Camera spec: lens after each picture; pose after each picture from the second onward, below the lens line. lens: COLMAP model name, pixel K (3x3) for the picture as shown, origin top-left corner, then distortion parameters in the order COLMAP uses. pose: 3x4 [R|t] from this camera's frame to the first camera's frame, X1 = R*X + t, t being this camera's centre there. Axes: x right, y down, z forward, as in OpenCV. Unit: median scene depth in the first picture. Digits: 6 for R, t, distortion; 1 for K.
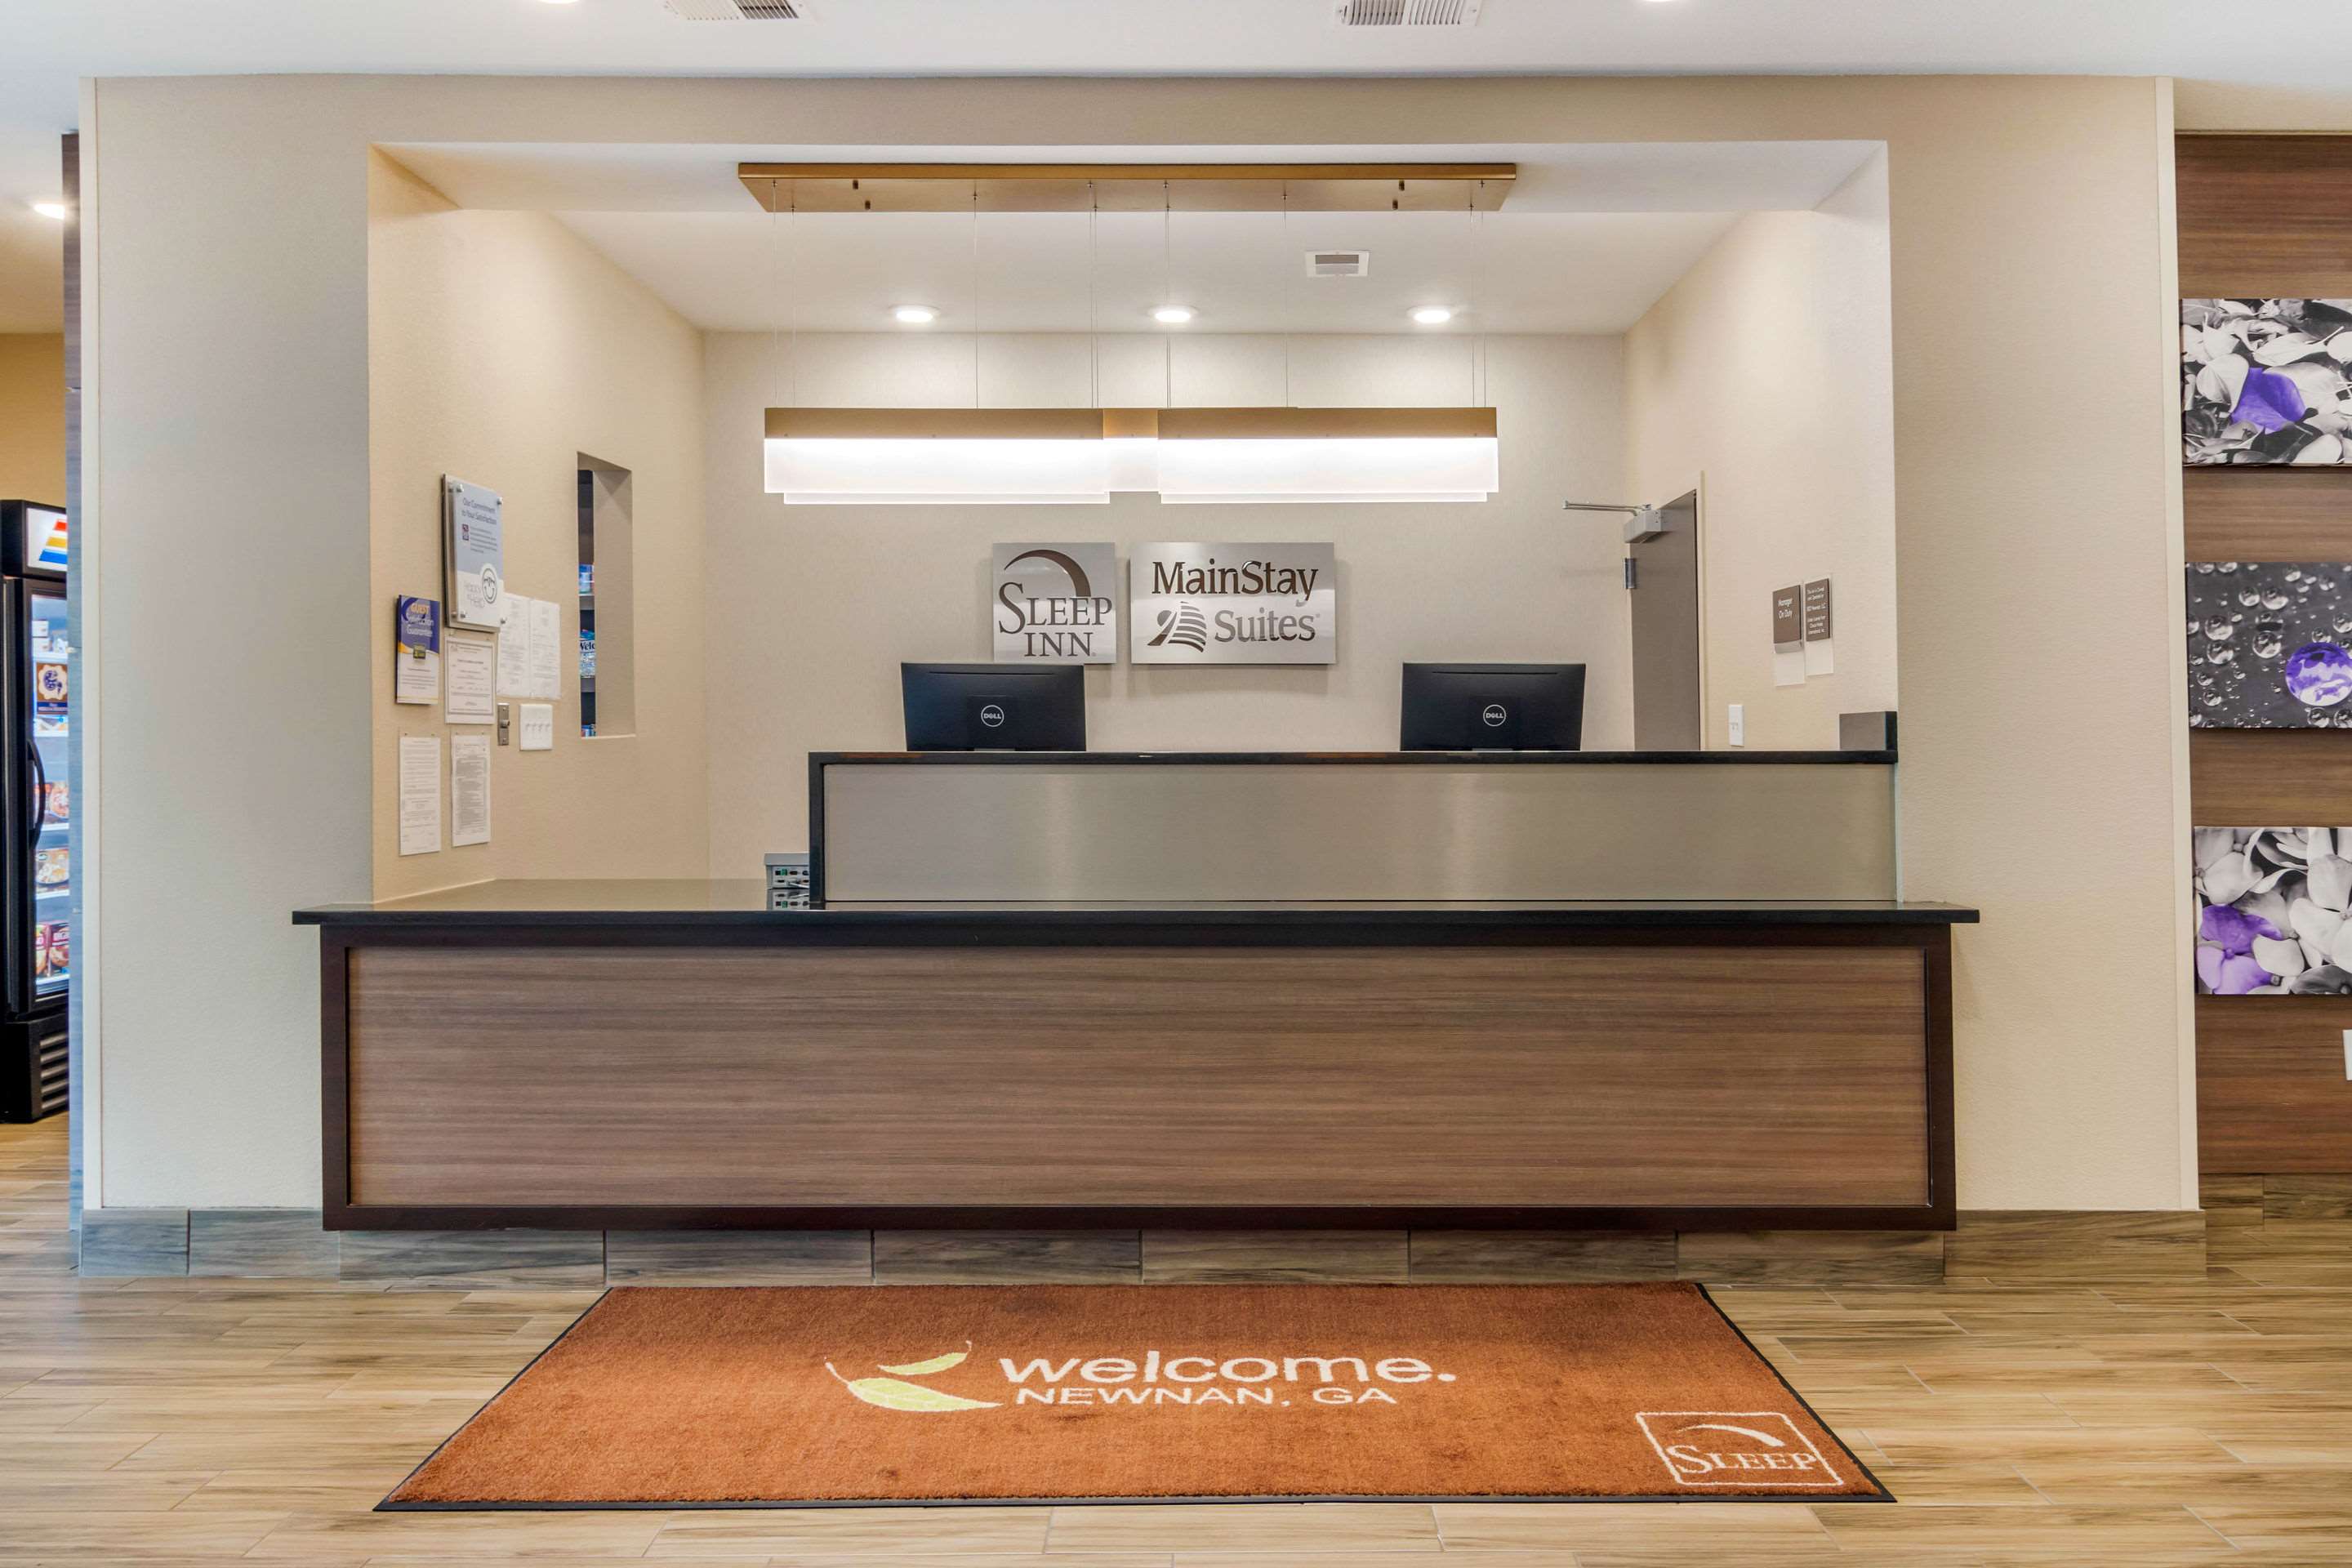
lens RADIAL K [[1713.4, 0, 1174.8], [0, 1713.4, 748.0], [0, 0, 1]] dist [0.000690, -0.000708]
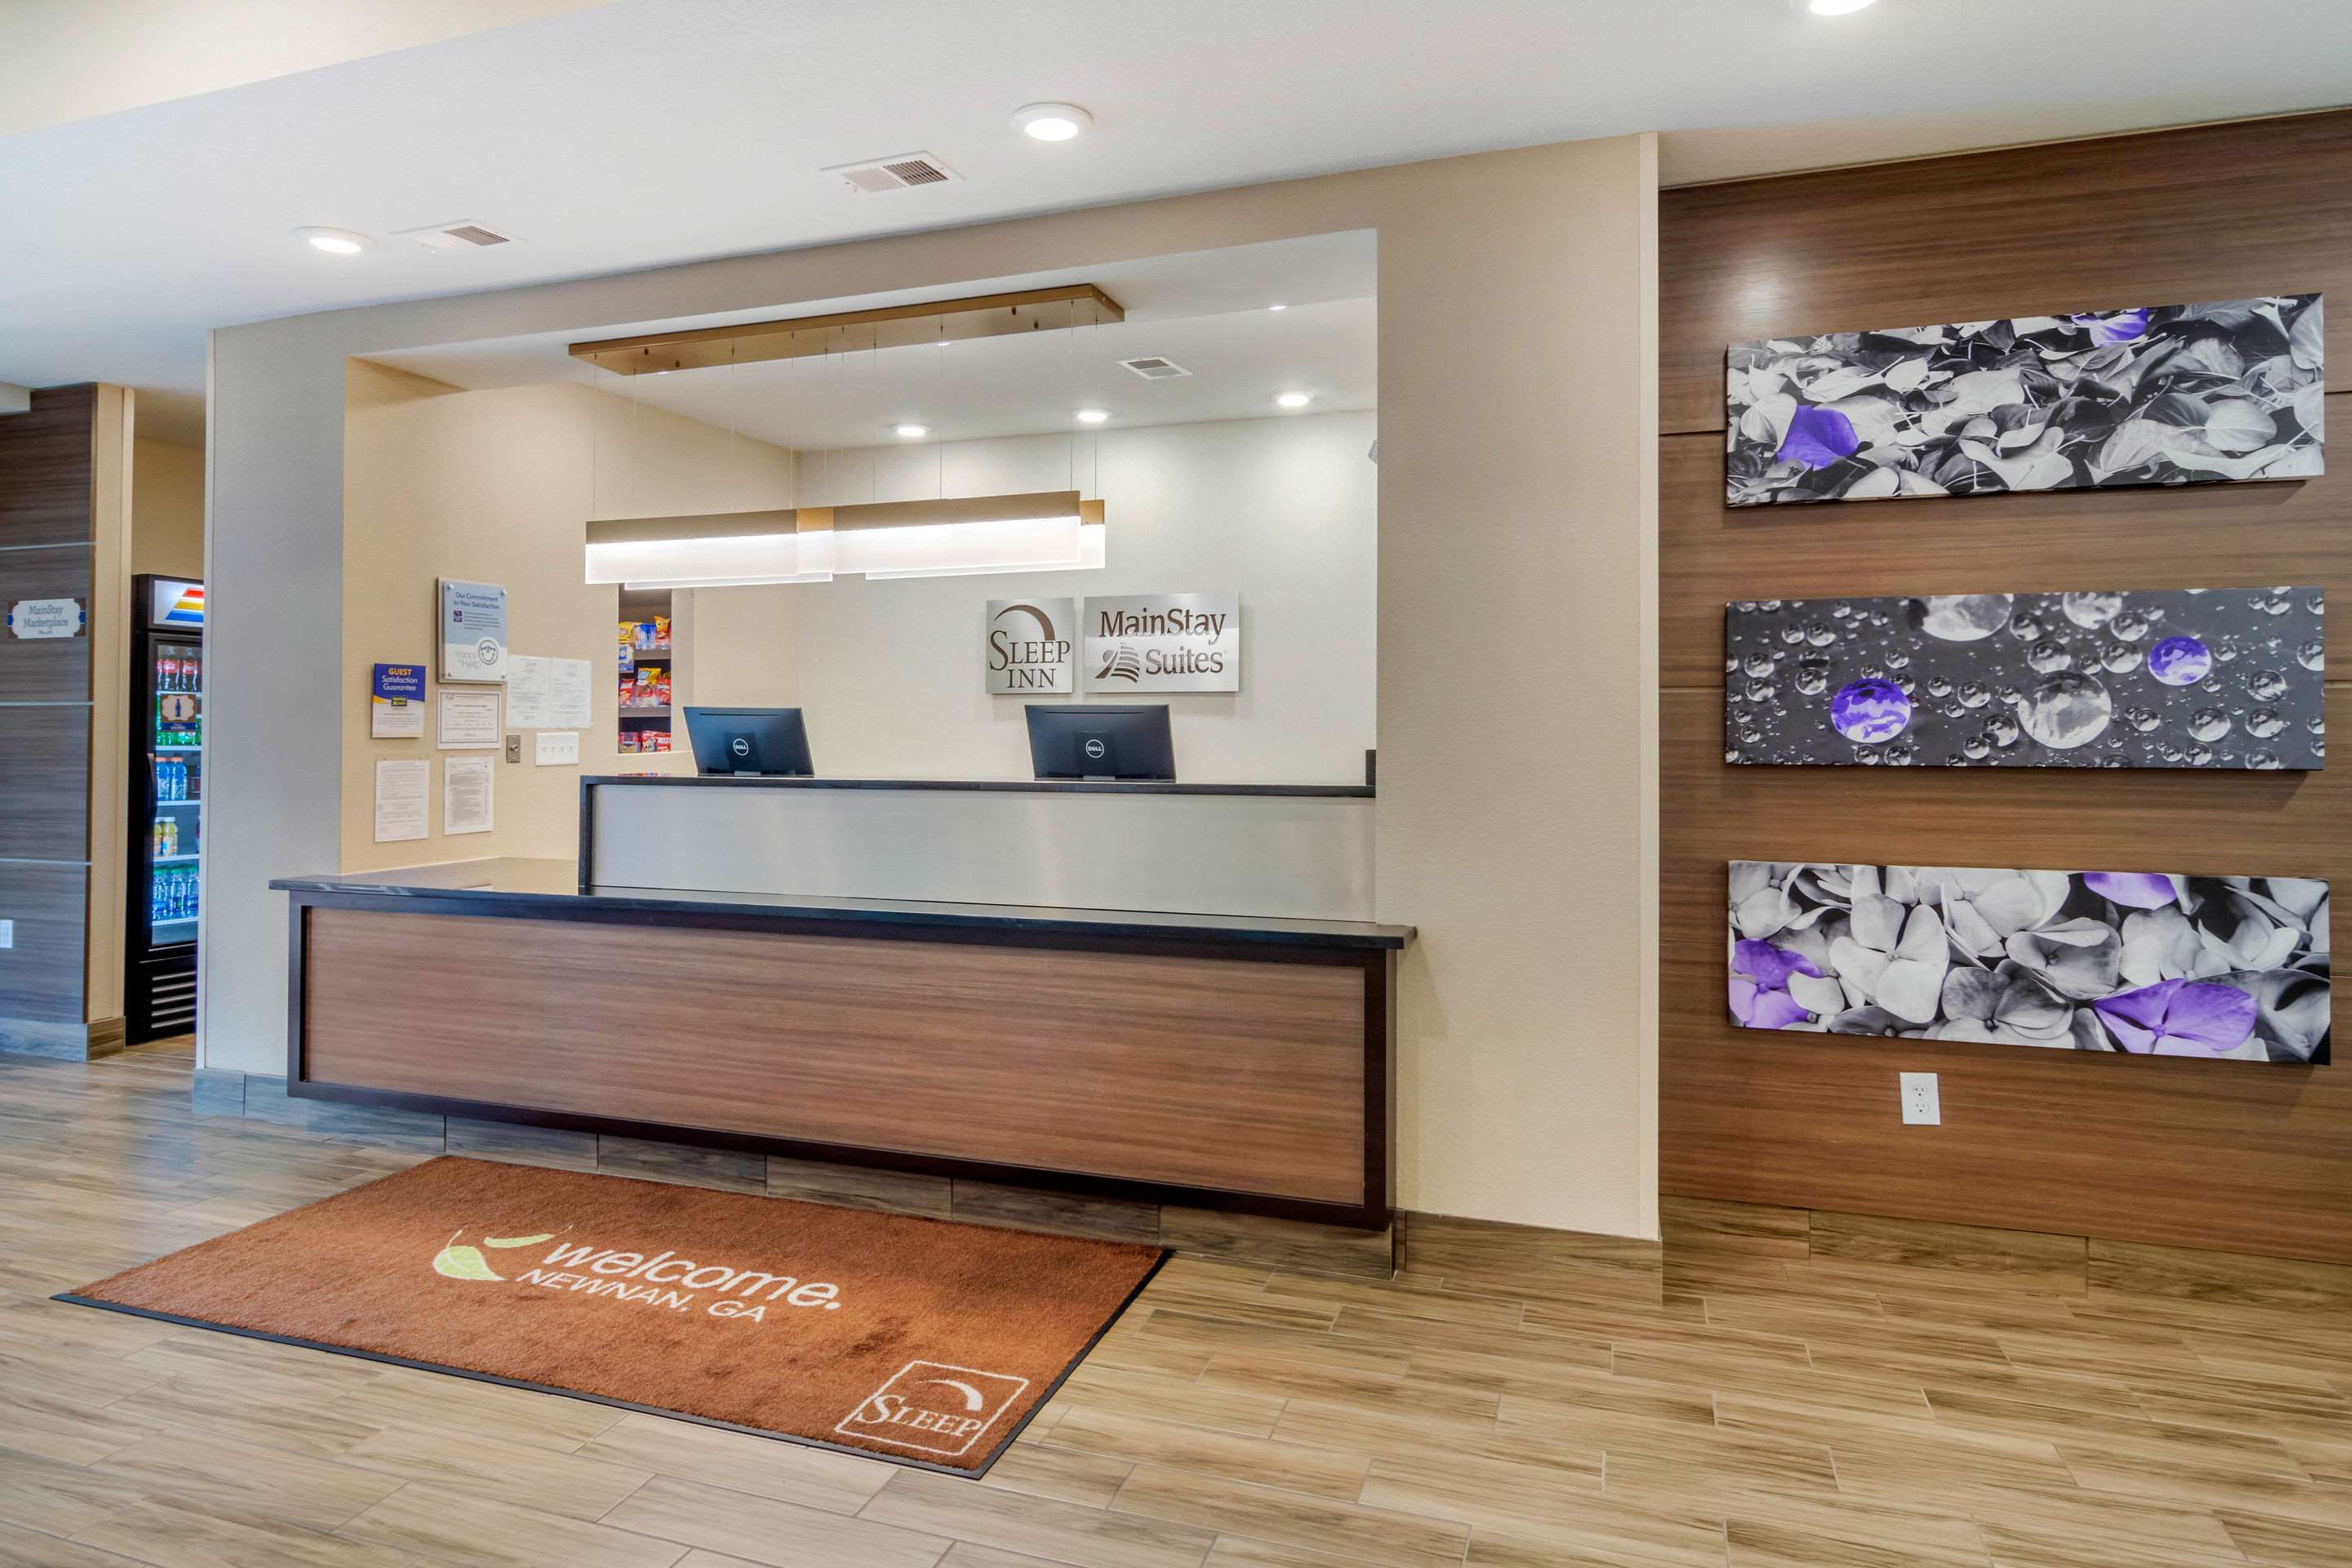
lens RADIAL K [[1320.6, 0, 1135.6], [0, 1320.6, 735.8], [0, 0, 1]] dist [-0.002070, 0.003340]
pose [[0.946277, 0.000976, -0.323356, 0.558556], [-0.000529, 0.999999, 0.001472, -0.032035], [0.323357, -0.001222, 0.946276, 0.155075]]
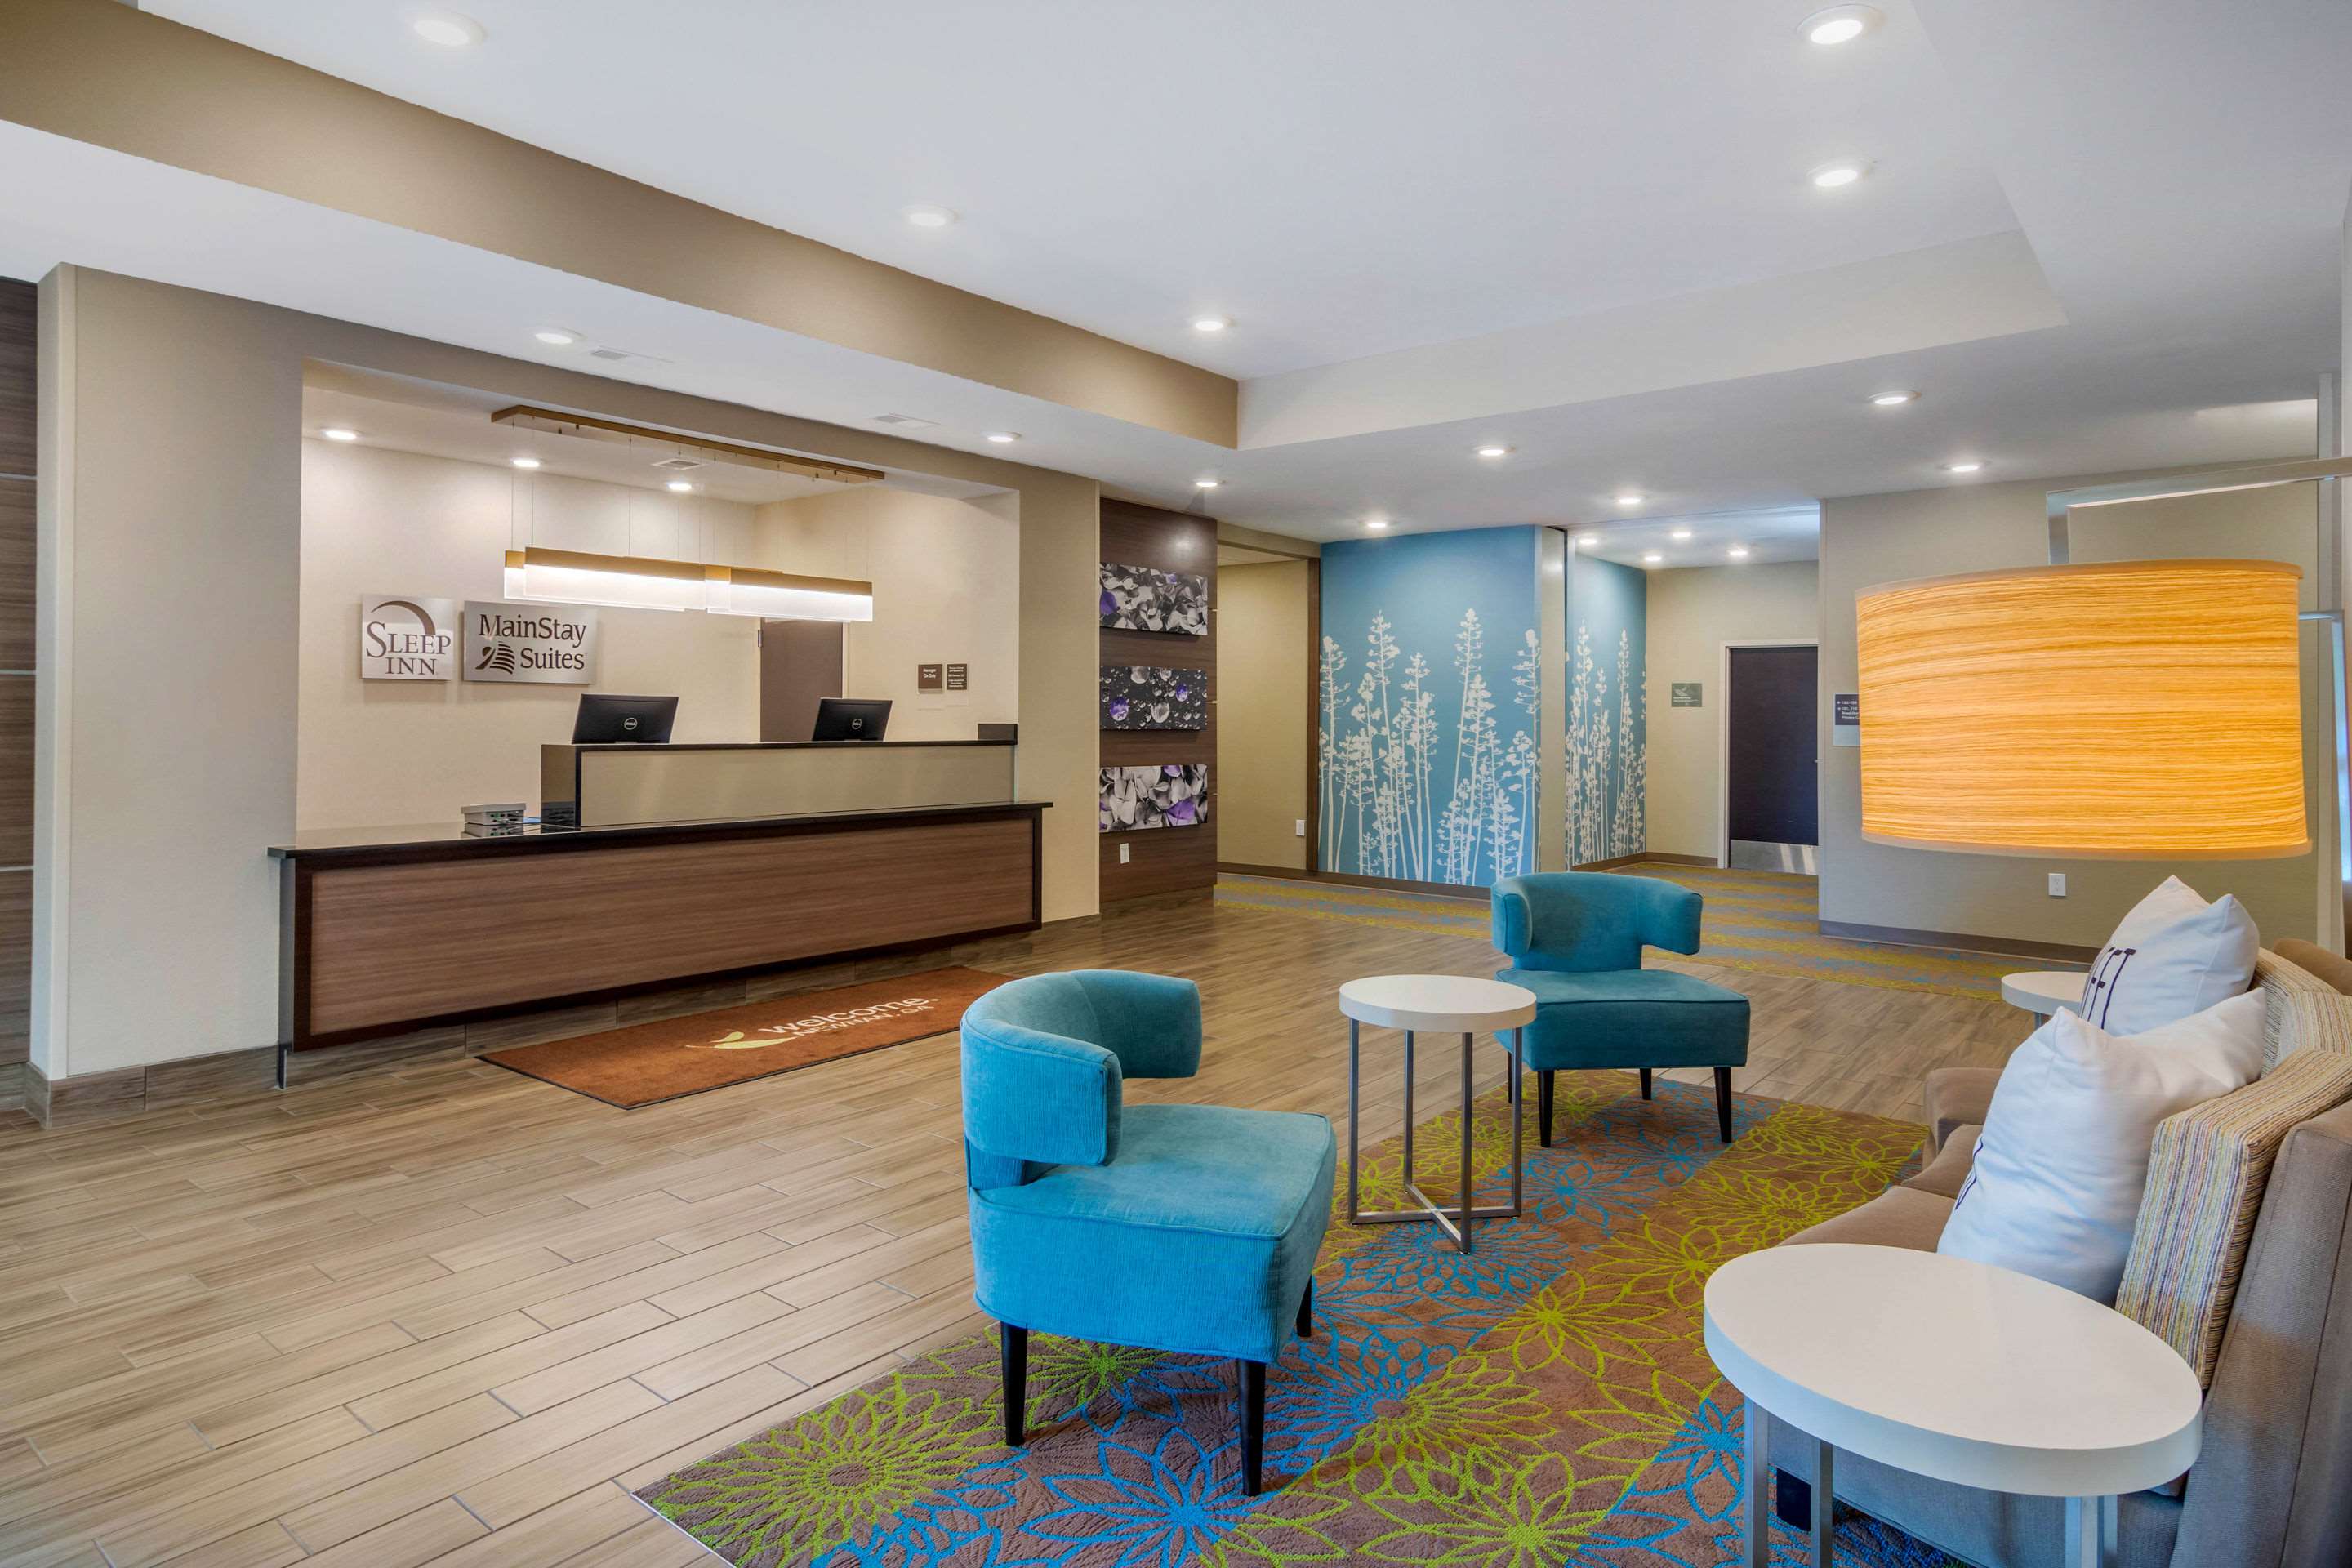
lens RADIAL K [[1320.6, 0, 1167.1], [0, 1320.6, 760.3], [0, 0, 1]] dist [-0.002070, 0.003340]
pose [[0.644922, -0.019505, 0.763999, -0.886083], [-0.002132, 0.999624, 0.027320, -0.021169], [-0.764245, -0.019248, 0.644638, -0.382135]]
